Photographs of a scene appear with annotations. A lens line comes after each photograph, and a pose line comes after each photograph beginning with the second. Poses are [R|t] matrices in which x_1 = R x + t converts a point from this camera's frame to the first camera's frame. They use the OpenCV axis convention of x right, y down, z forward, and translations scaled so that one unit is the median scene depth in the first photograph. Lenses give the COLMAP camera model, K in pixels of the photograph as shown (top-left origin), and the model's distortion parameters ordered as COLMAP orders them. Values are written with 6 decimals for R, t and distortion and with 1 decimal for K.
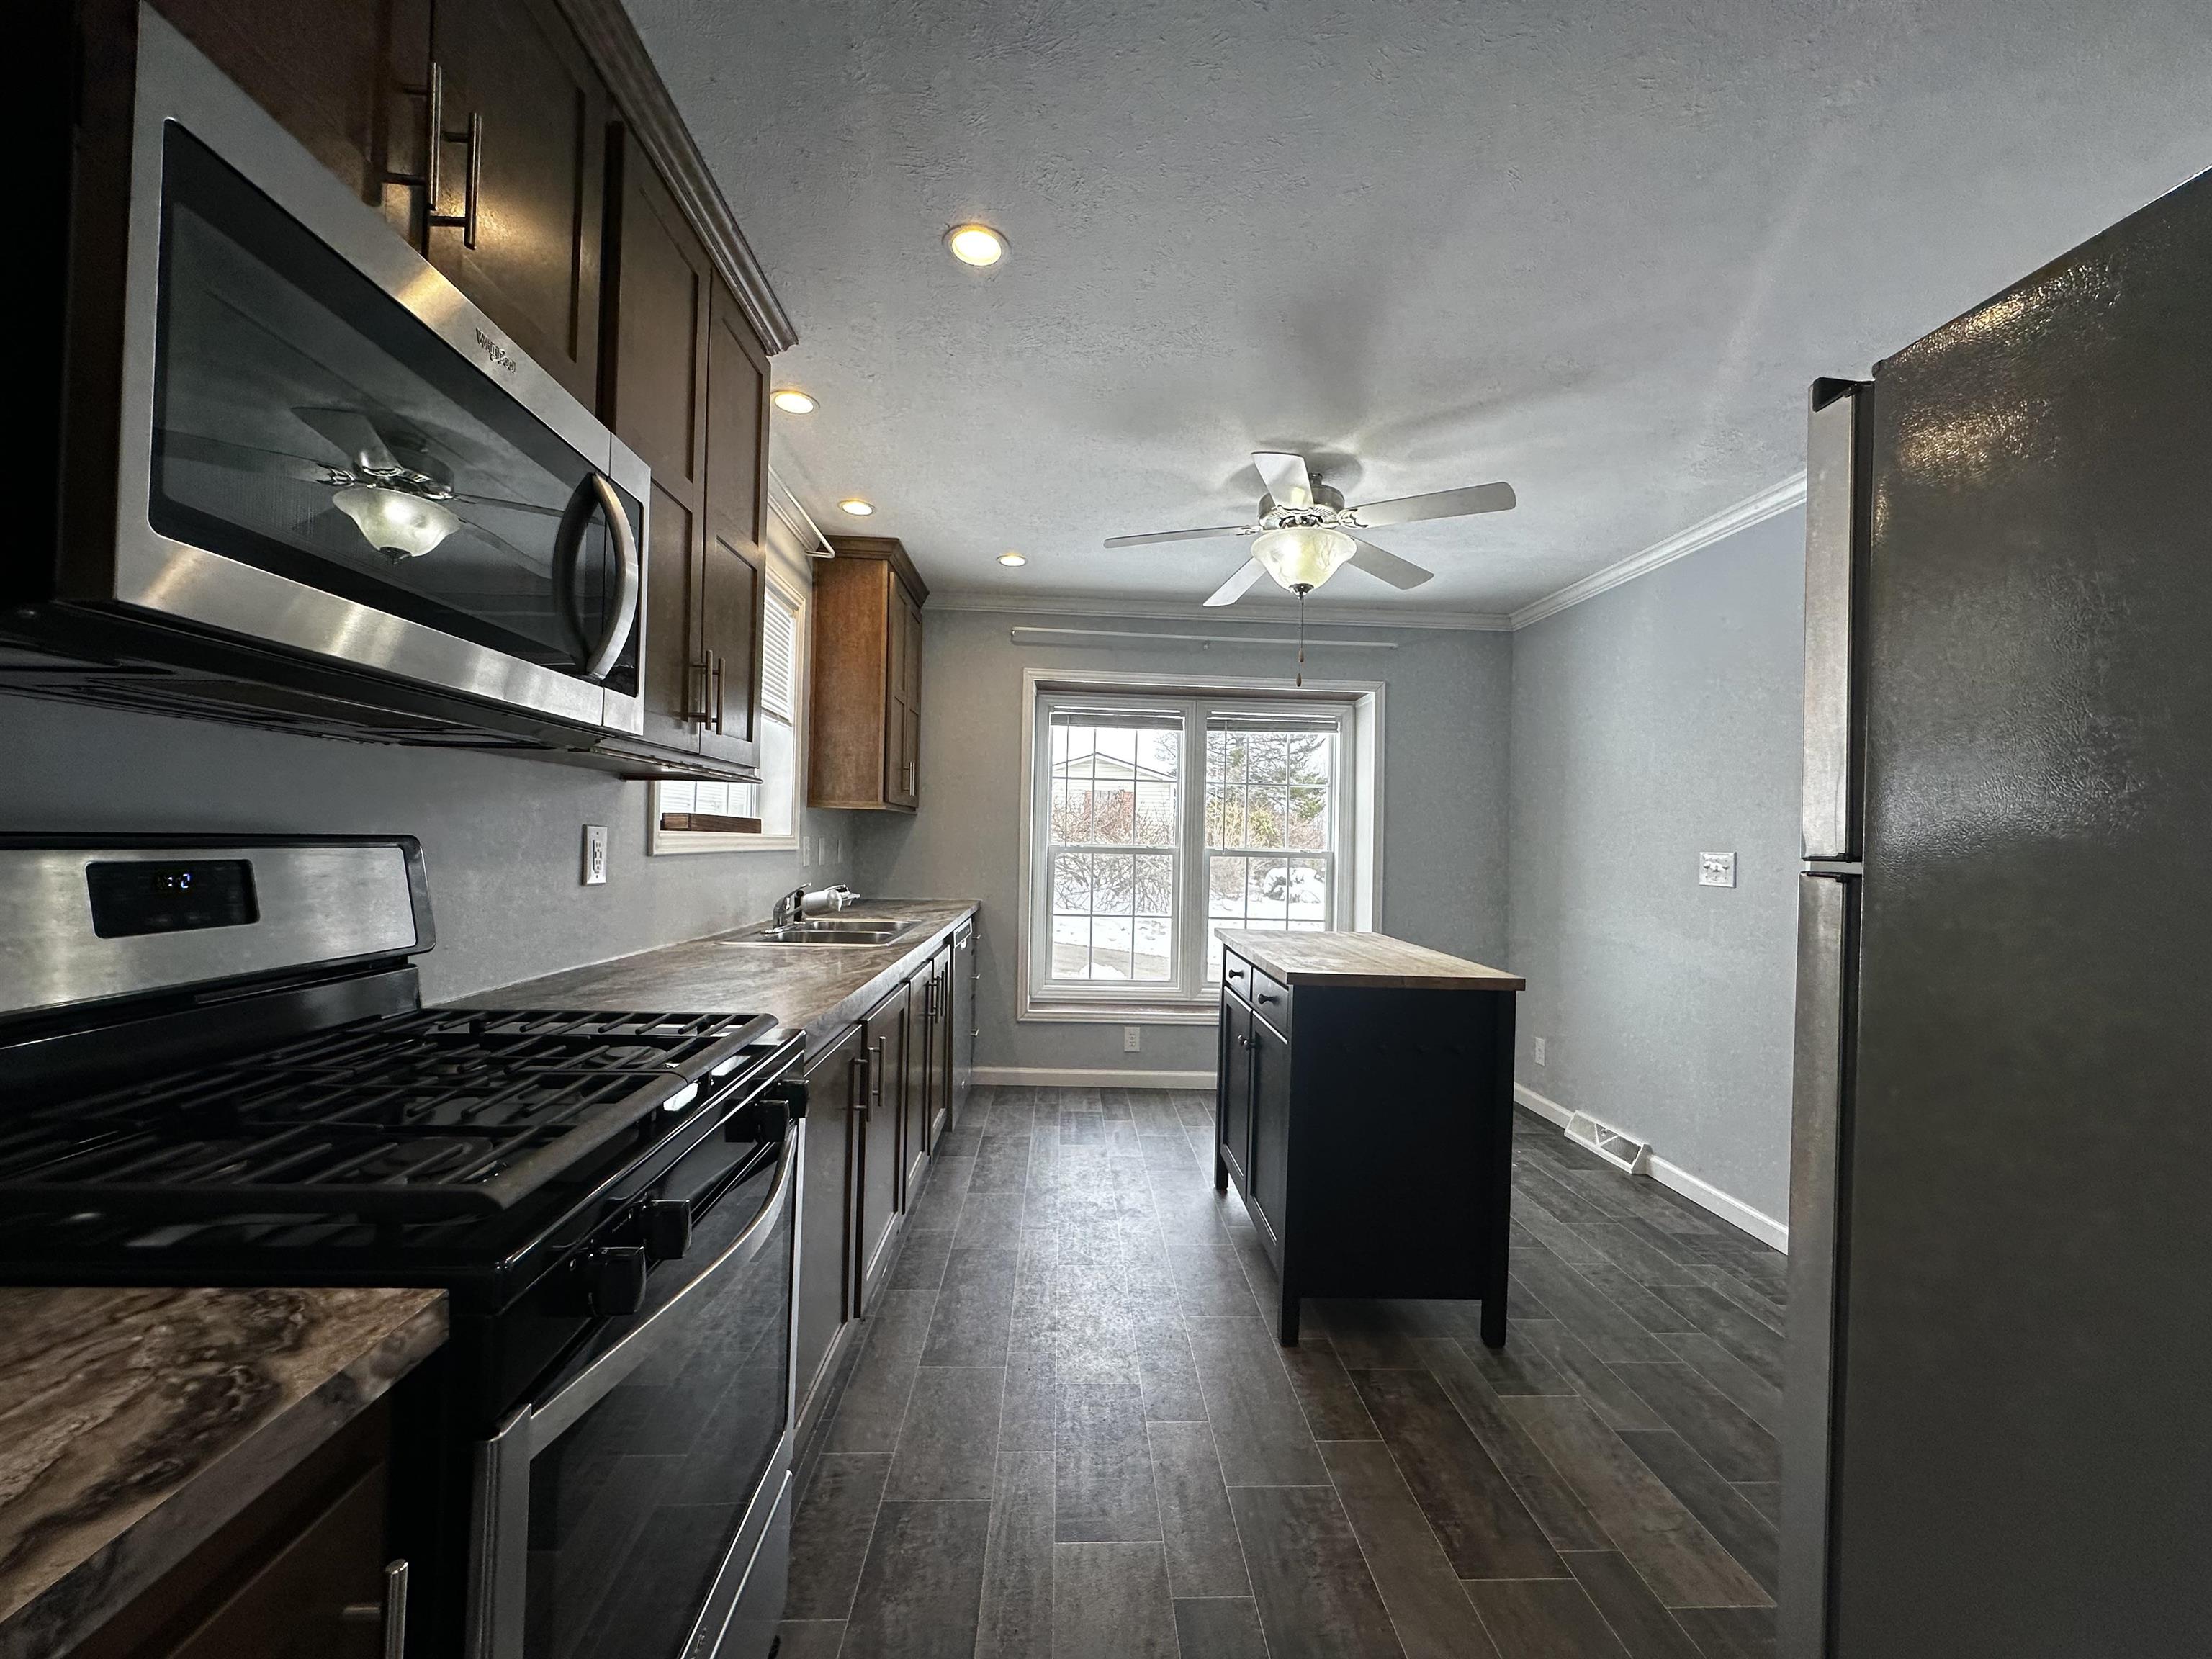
lens RADIAL K [[889.4, 0, 1106.0], [0, 889.4, 829.5], [0, 0, 1]] dist [-0.000443, -0.000085]
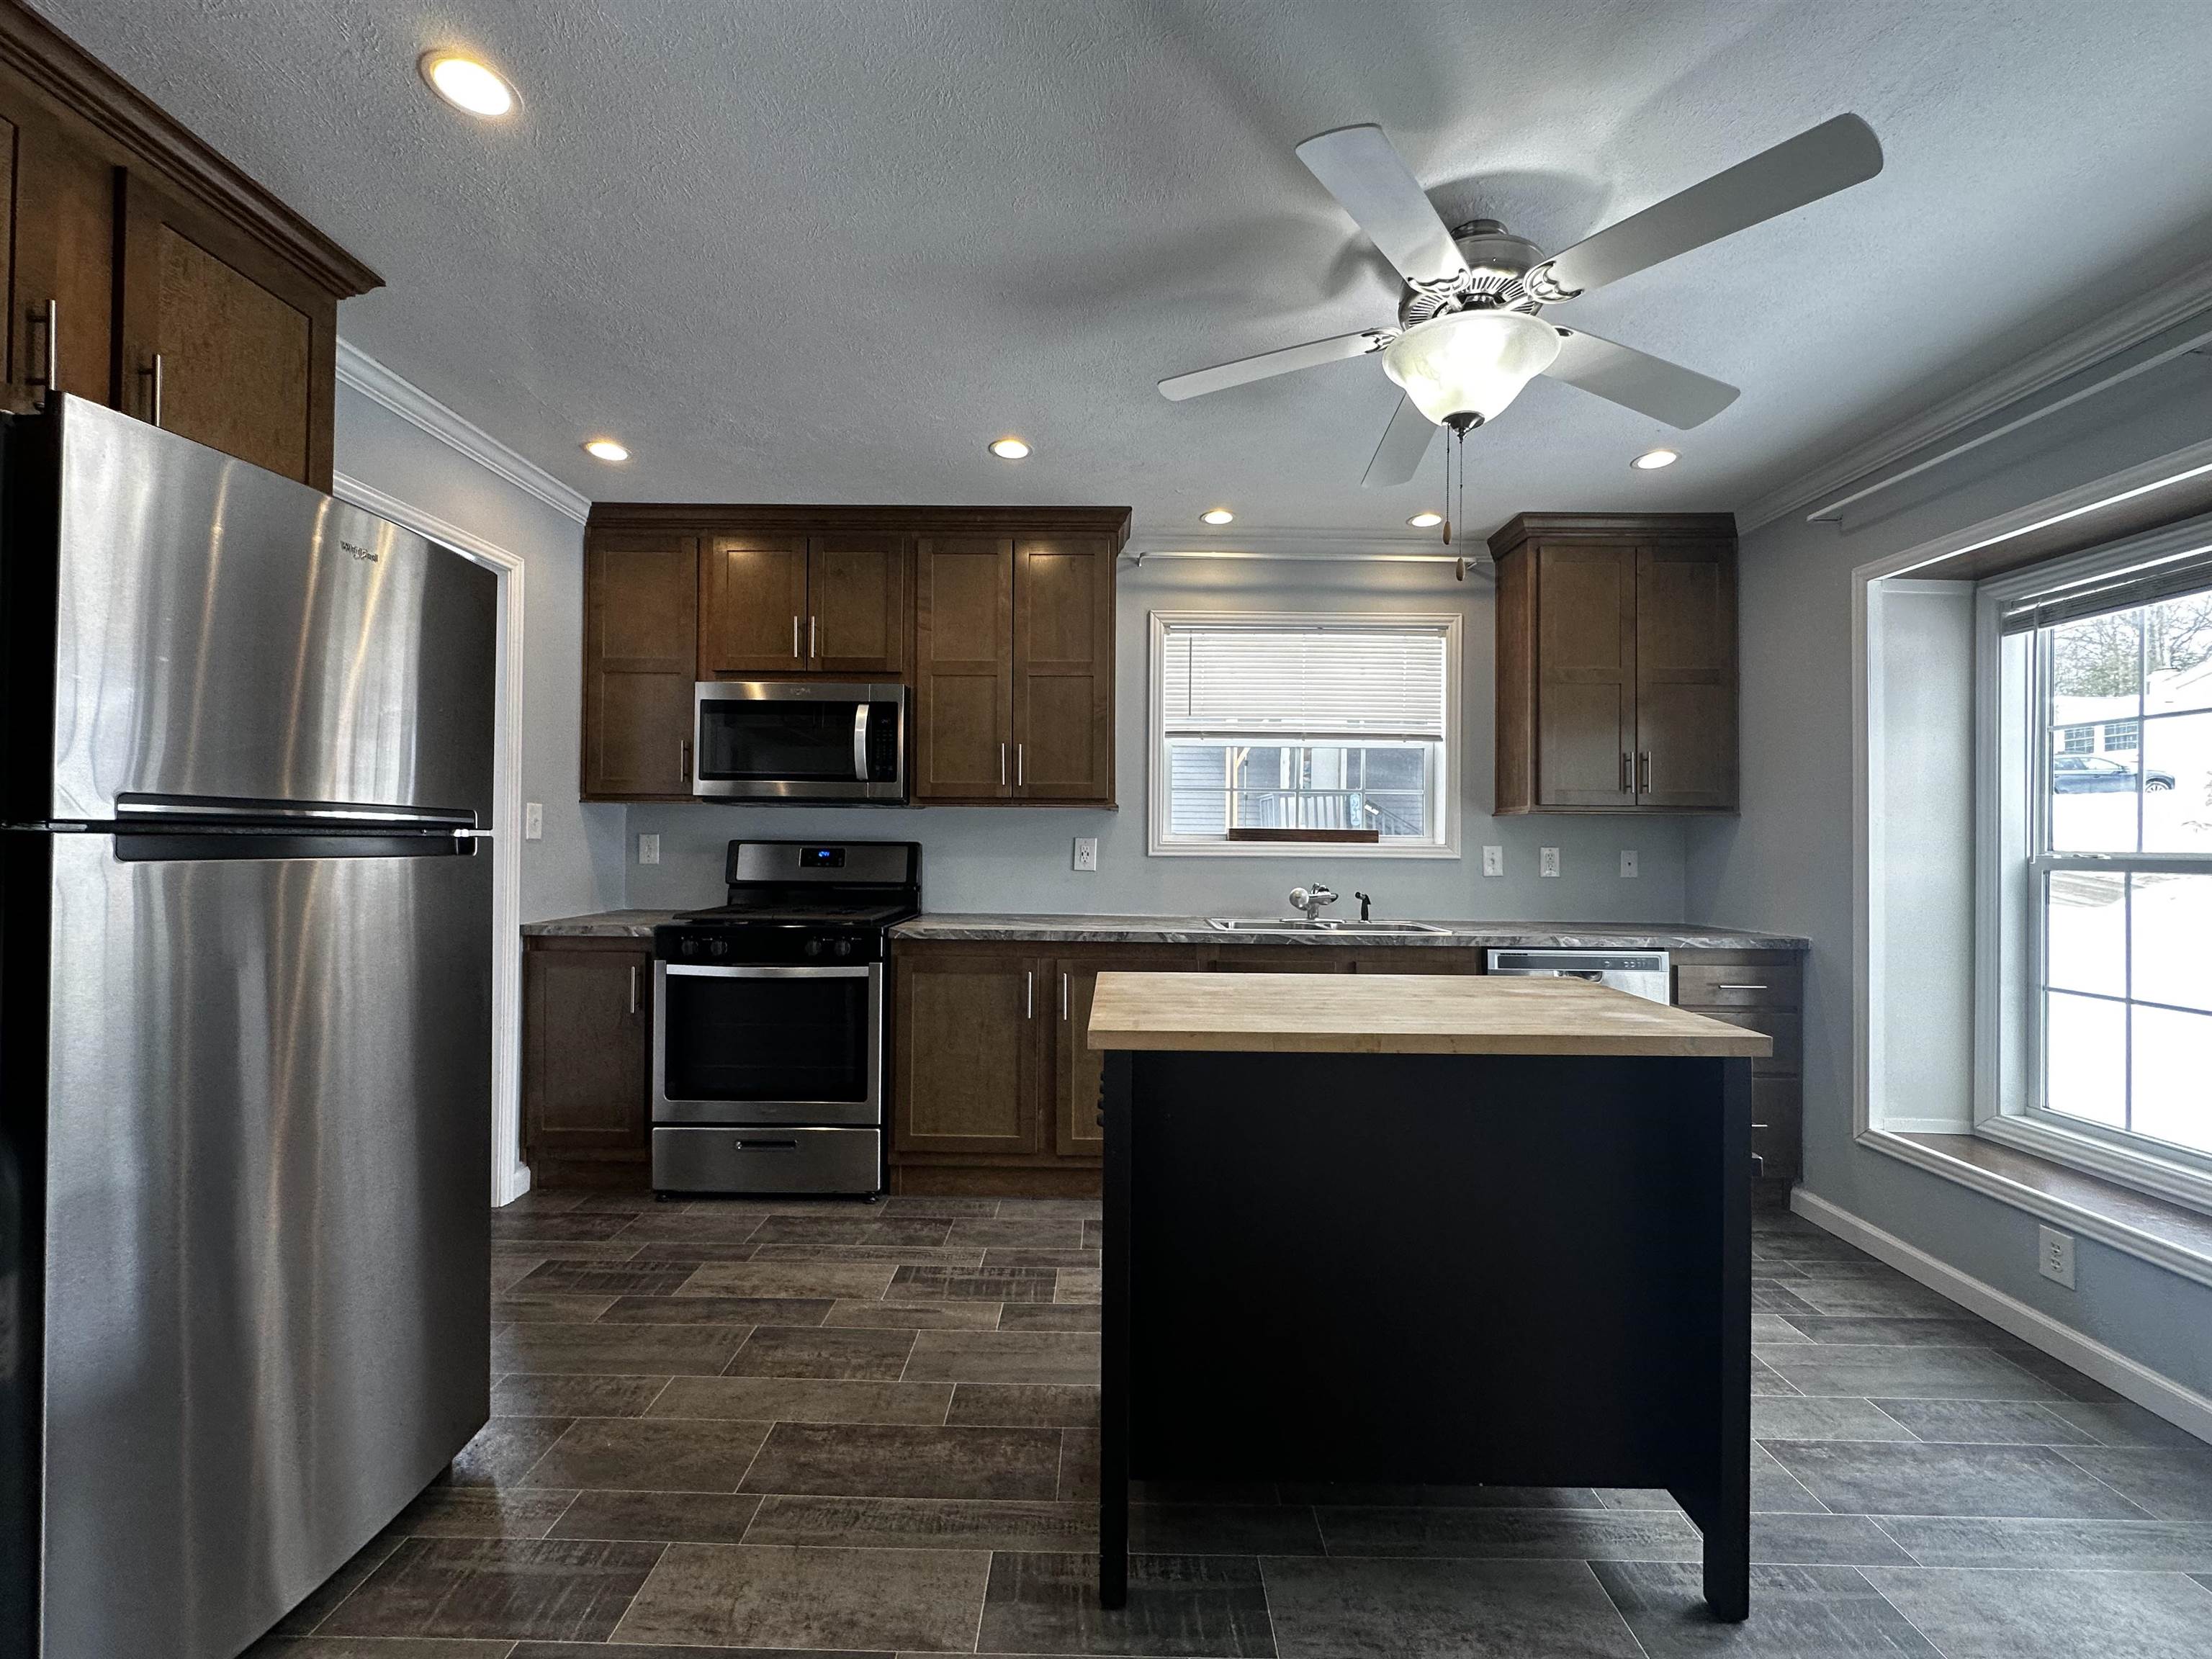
lens RADIAL K [[885.7, 0, 1106.0], [0, 885.7, 829.5], [0, 0, 1]] dist [-0.002915, 0.000096]
pose [[-0.066272, -0.041588, -0.996935, 0.713620], [0.002435, 0.999121, -0.041841, 0.031897], [0.997799, -0.005201, -0.066112, 0.676386]]
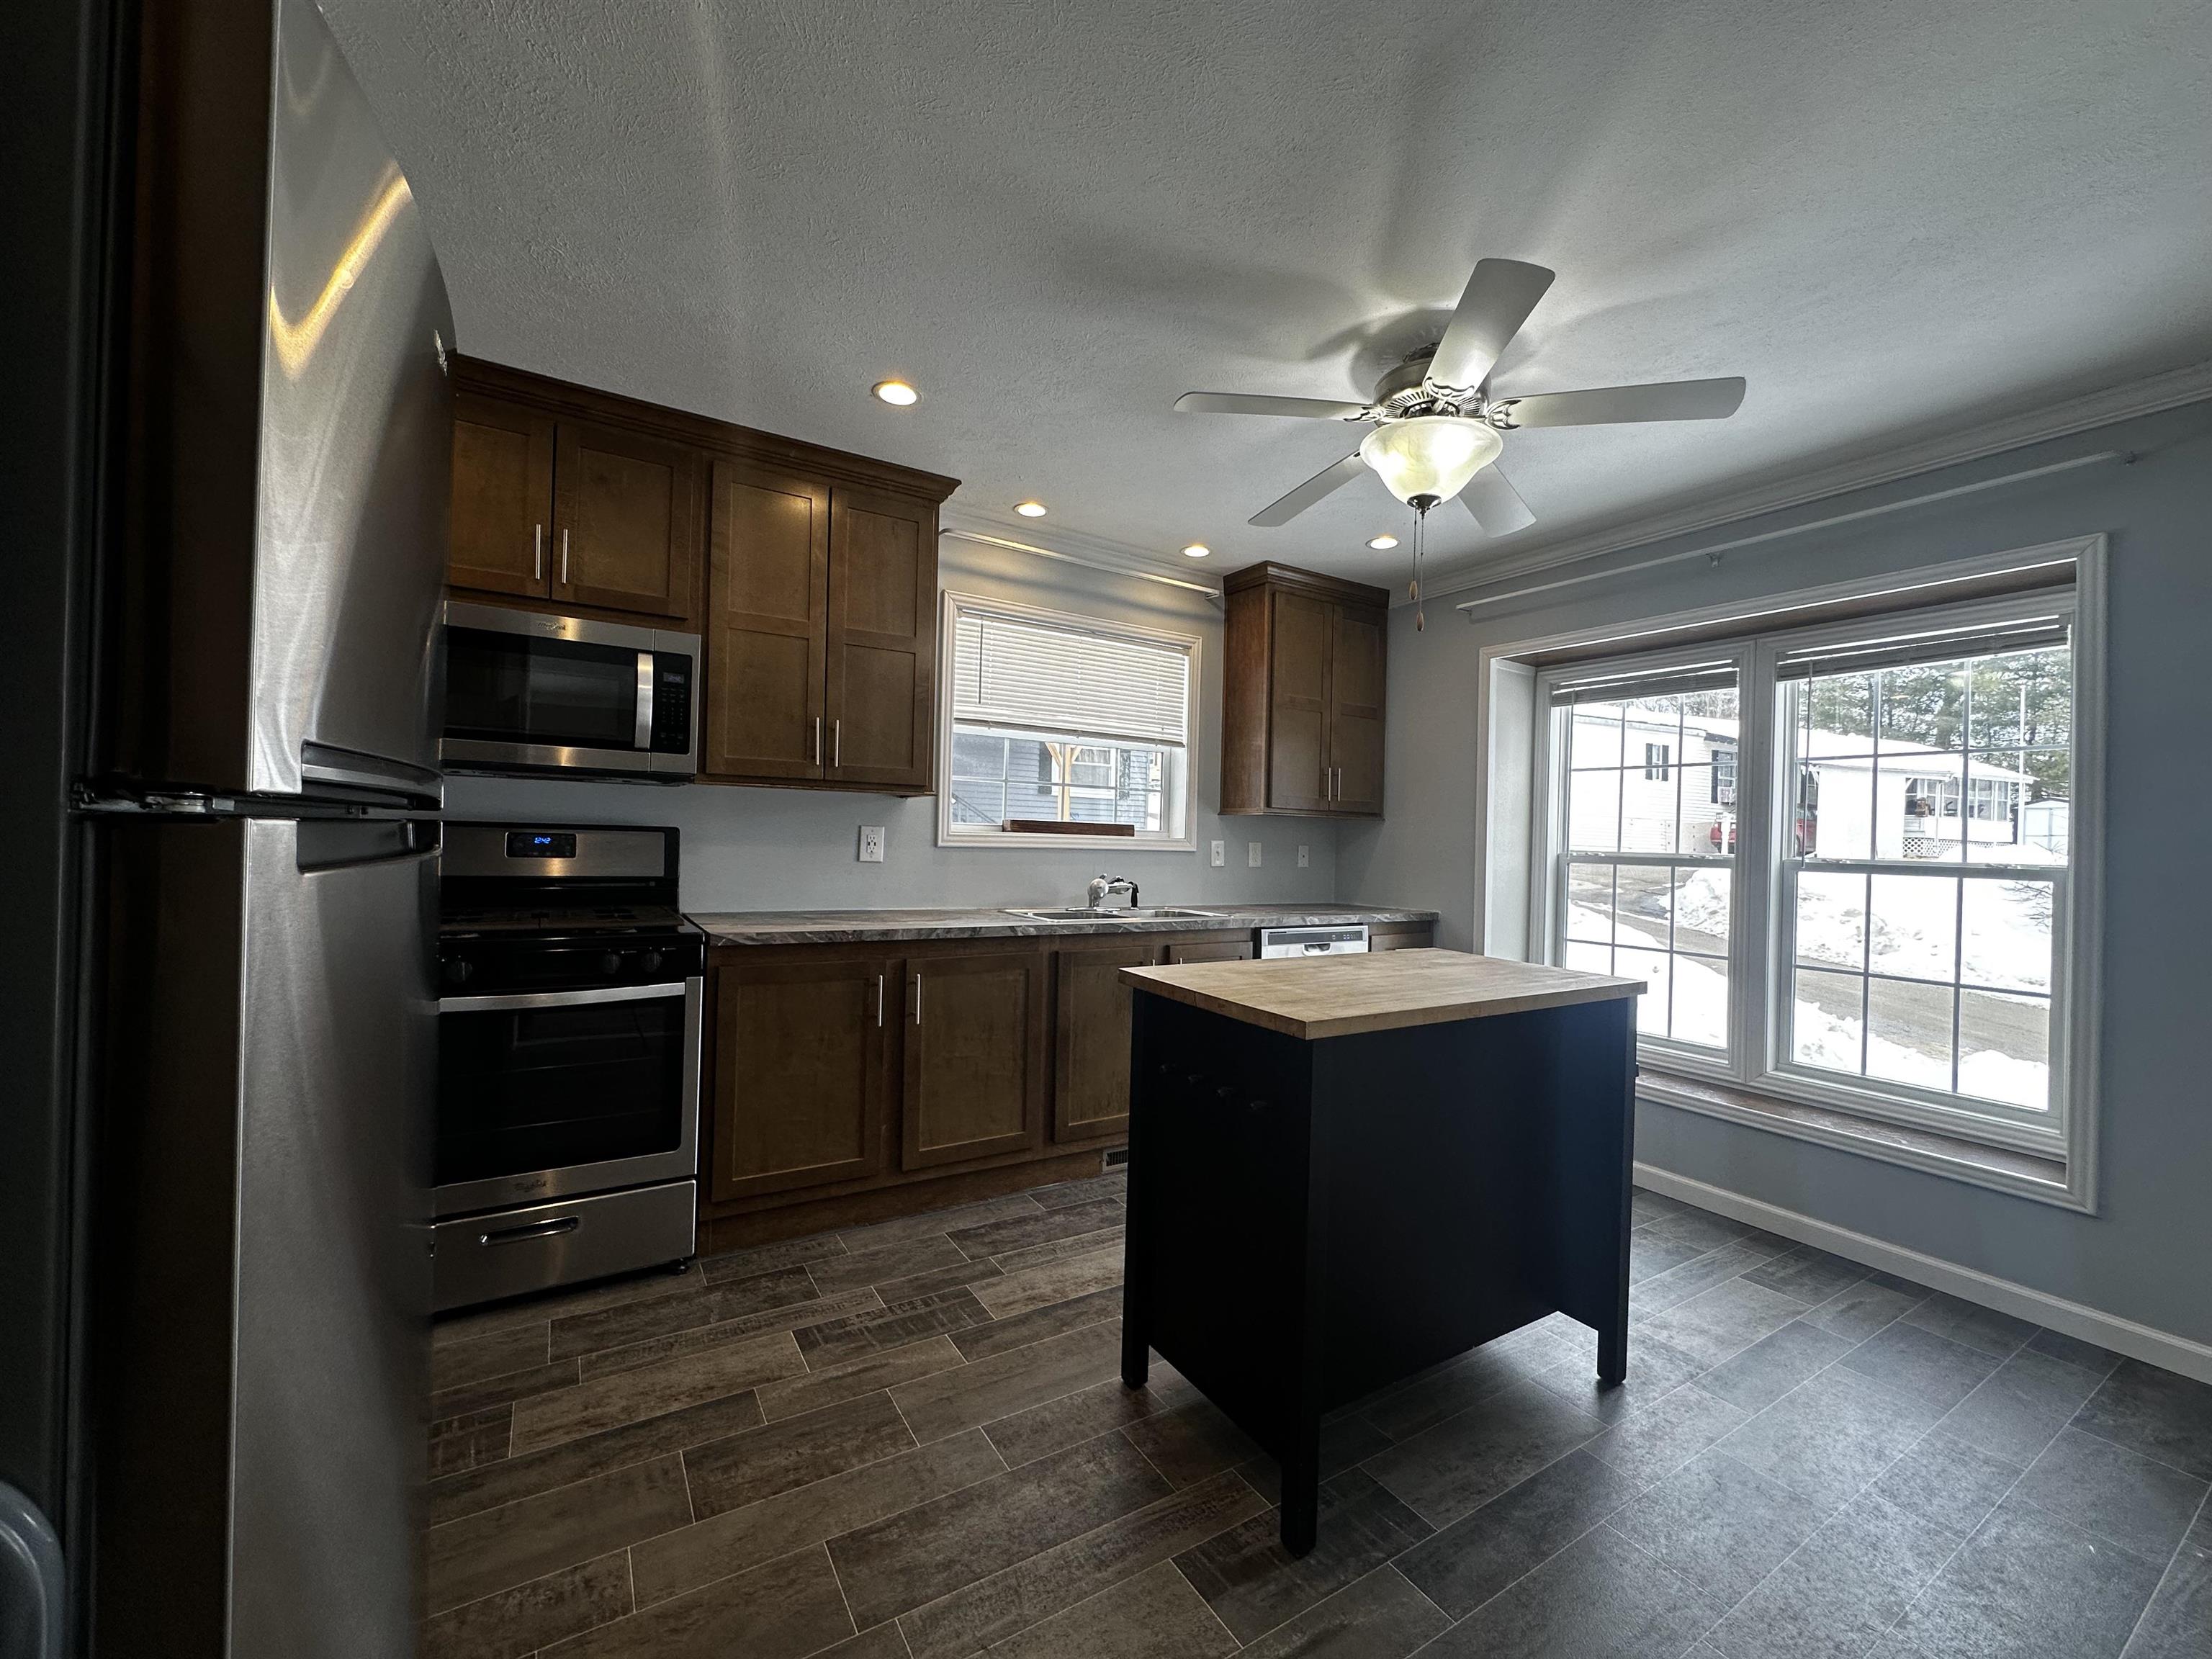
lens RADIAL K [[885.7, 0, 1106.0], [0, 885.7, 829.5], [0, 0, 1]] dist [-0.002915, 0.000096]
pose [[0.479669, -0.020029, -0.877221, 0.636596], [-0.003551, 0.999687, -0.024767, 0.024275], [0.877442, 0.014995, 0.479448, 0.343937]]
